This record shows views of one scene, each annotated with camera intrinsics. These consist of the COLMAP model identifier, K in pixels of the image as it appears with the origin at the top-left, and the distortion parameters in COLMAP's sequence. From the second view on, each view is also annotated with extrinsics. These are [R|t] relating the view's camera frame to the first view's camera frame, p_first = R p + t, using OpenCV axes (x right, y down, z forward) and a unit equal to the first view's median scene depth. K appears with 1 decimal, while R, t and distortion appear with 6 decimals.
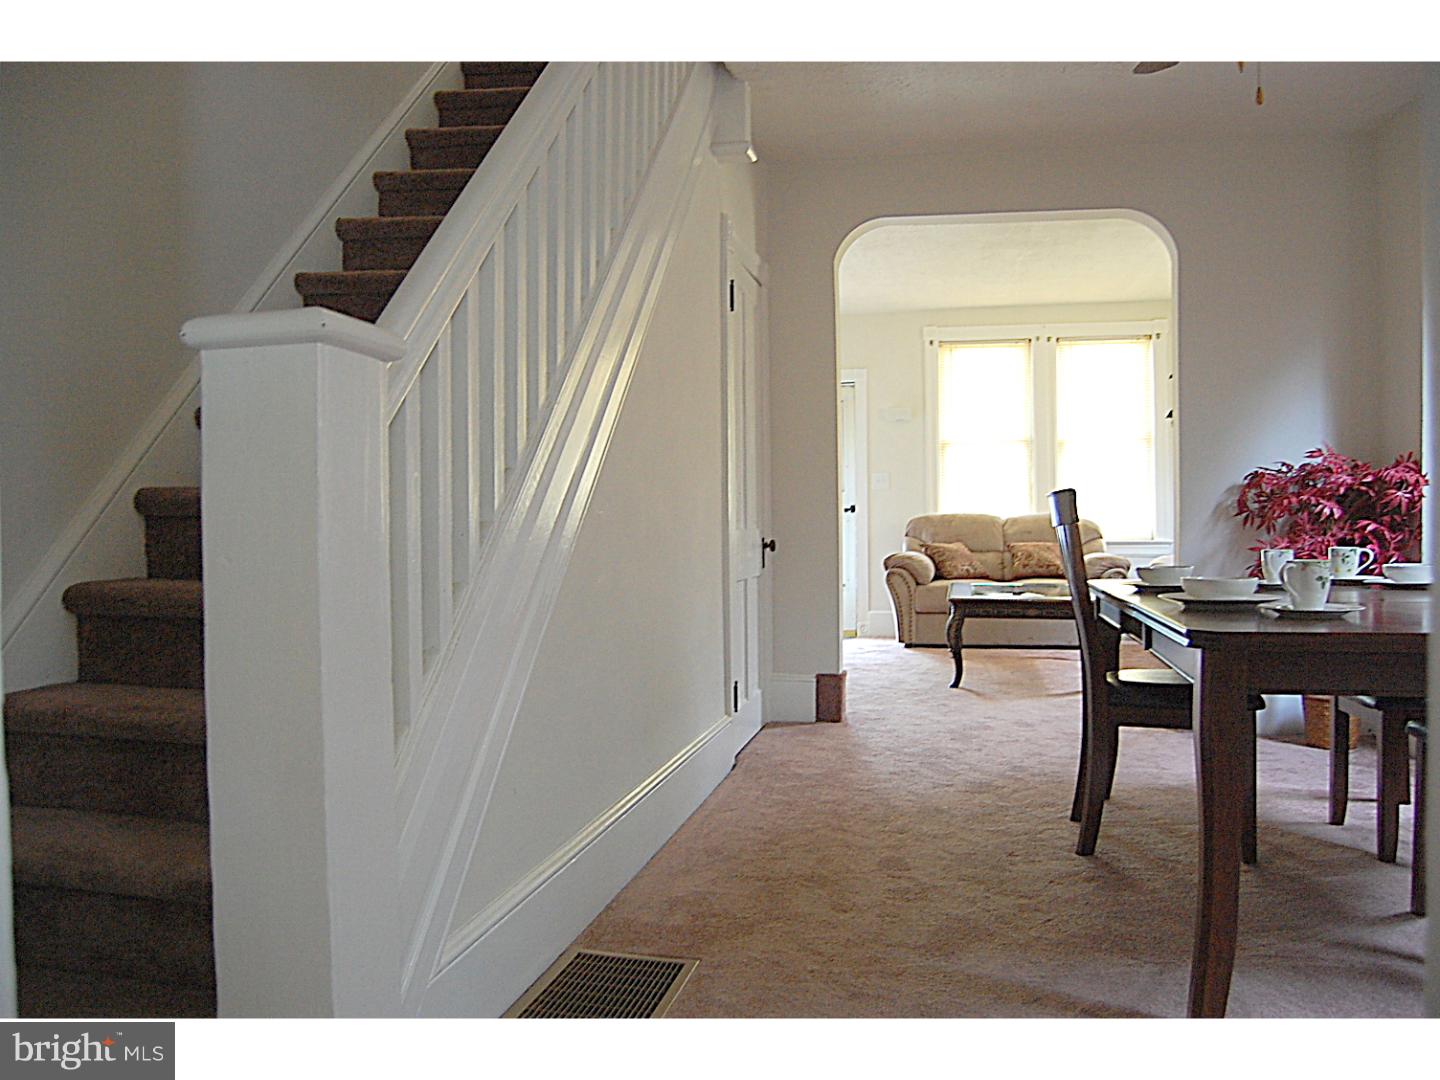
lens RADIAL K [[1126.5, 0, 729.2], [0, 1126.5, 544.8], [0, 0, 1]] dist [-0.098930, 0.049034]
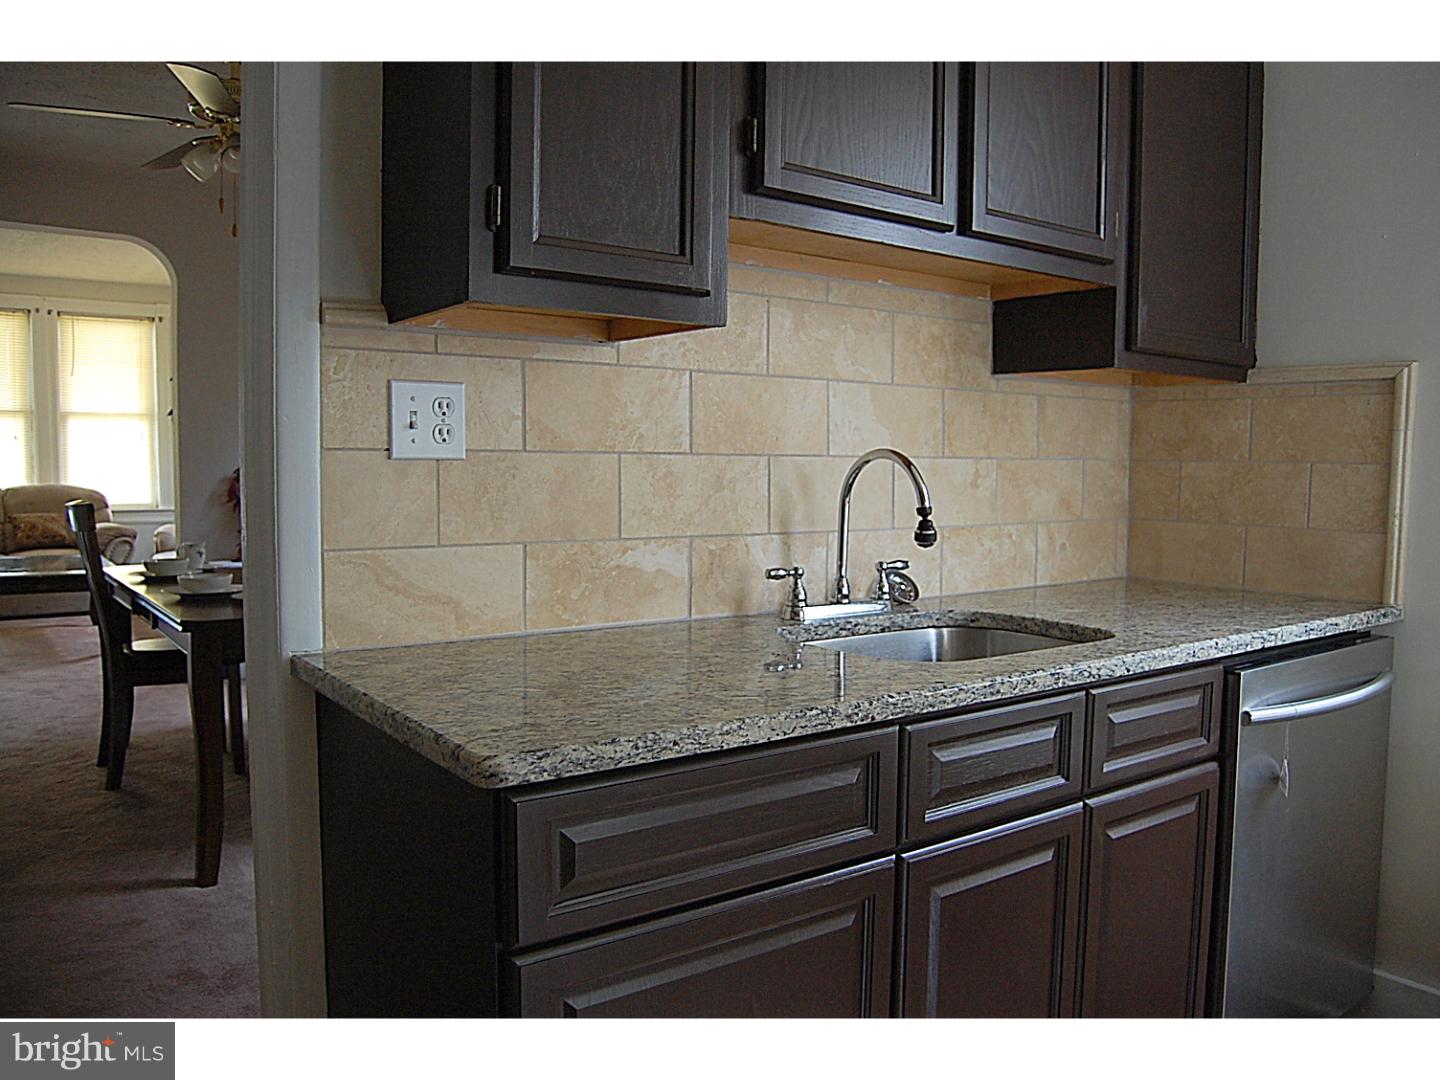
lens RADIAL K [[1126.5, 0, 729.2], [0, 1126.5, 544.8], [0, 0, 1]] dist [-0.098930, 0.049034]
pose [[0.665858, -0.039231, 0.745046, -0.065182], [-0.000030, 0.998615, 0.052610, -0.033408], [-0.746078, -0.035054, 0.664935, -0.175699]]
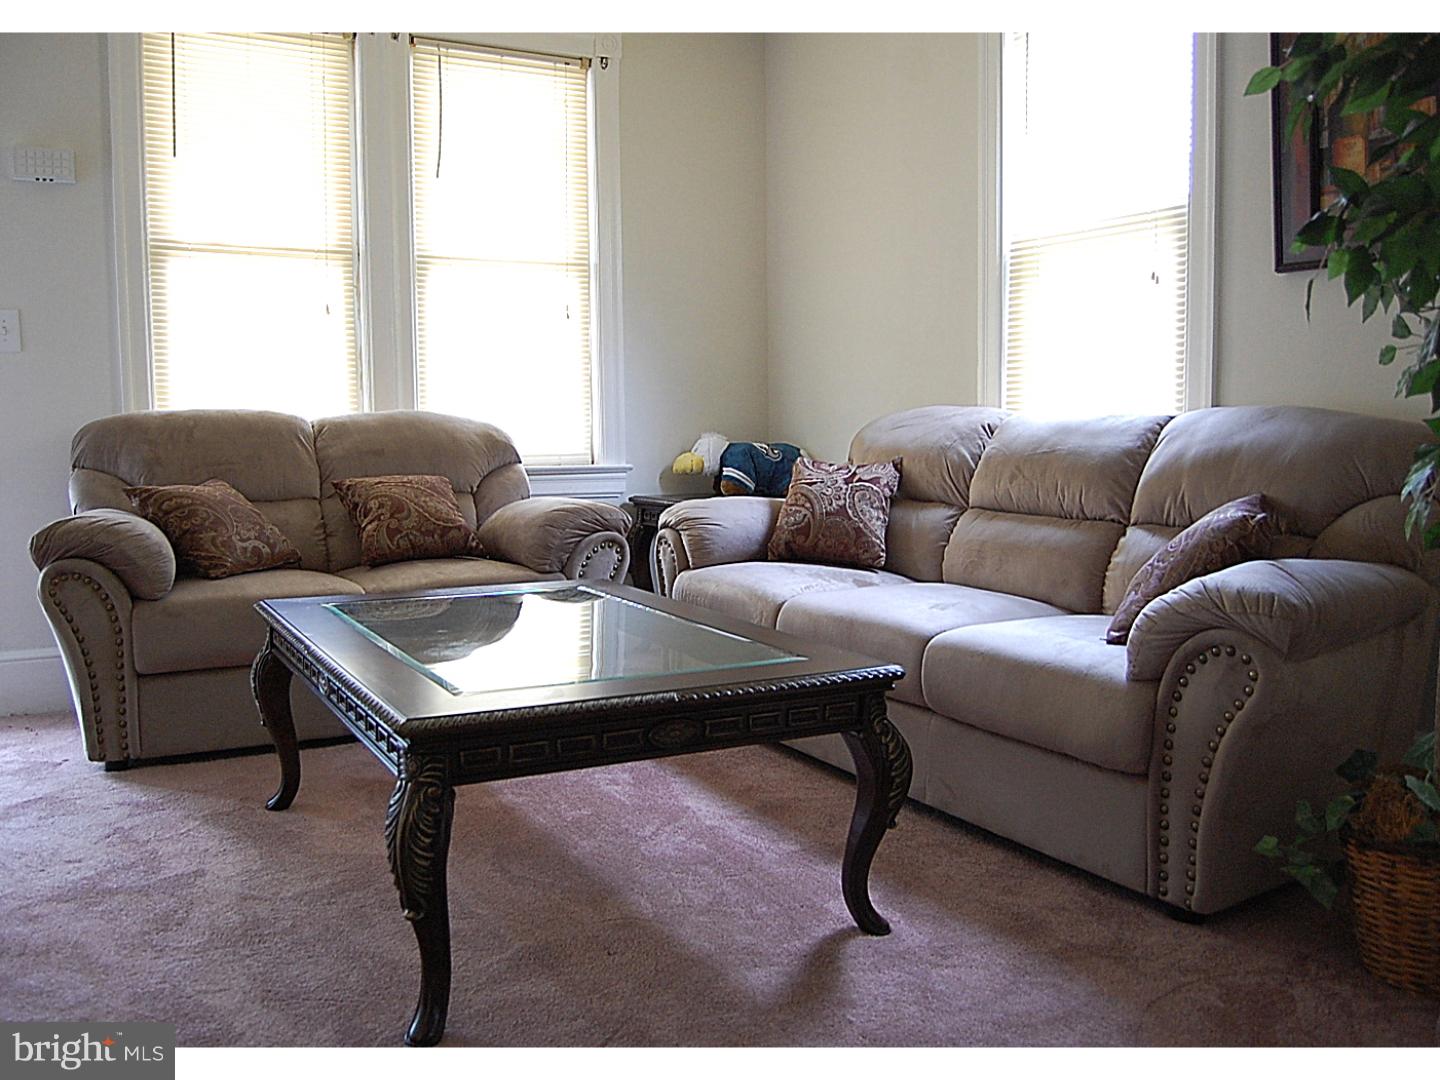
lens RADIAL K [[1248.9, 0, 720.4], [0, 1248.9, 517.7], [0, 0, 1]] dist [-0.065897, 0.002744]
pose [[0.749359, -0.048489, 0.660386, 0.056794], [0.016769, 0.998385, 0.054279, -0.013152], [-0.661951, -0.029601, 0.748962, 0.707142]]
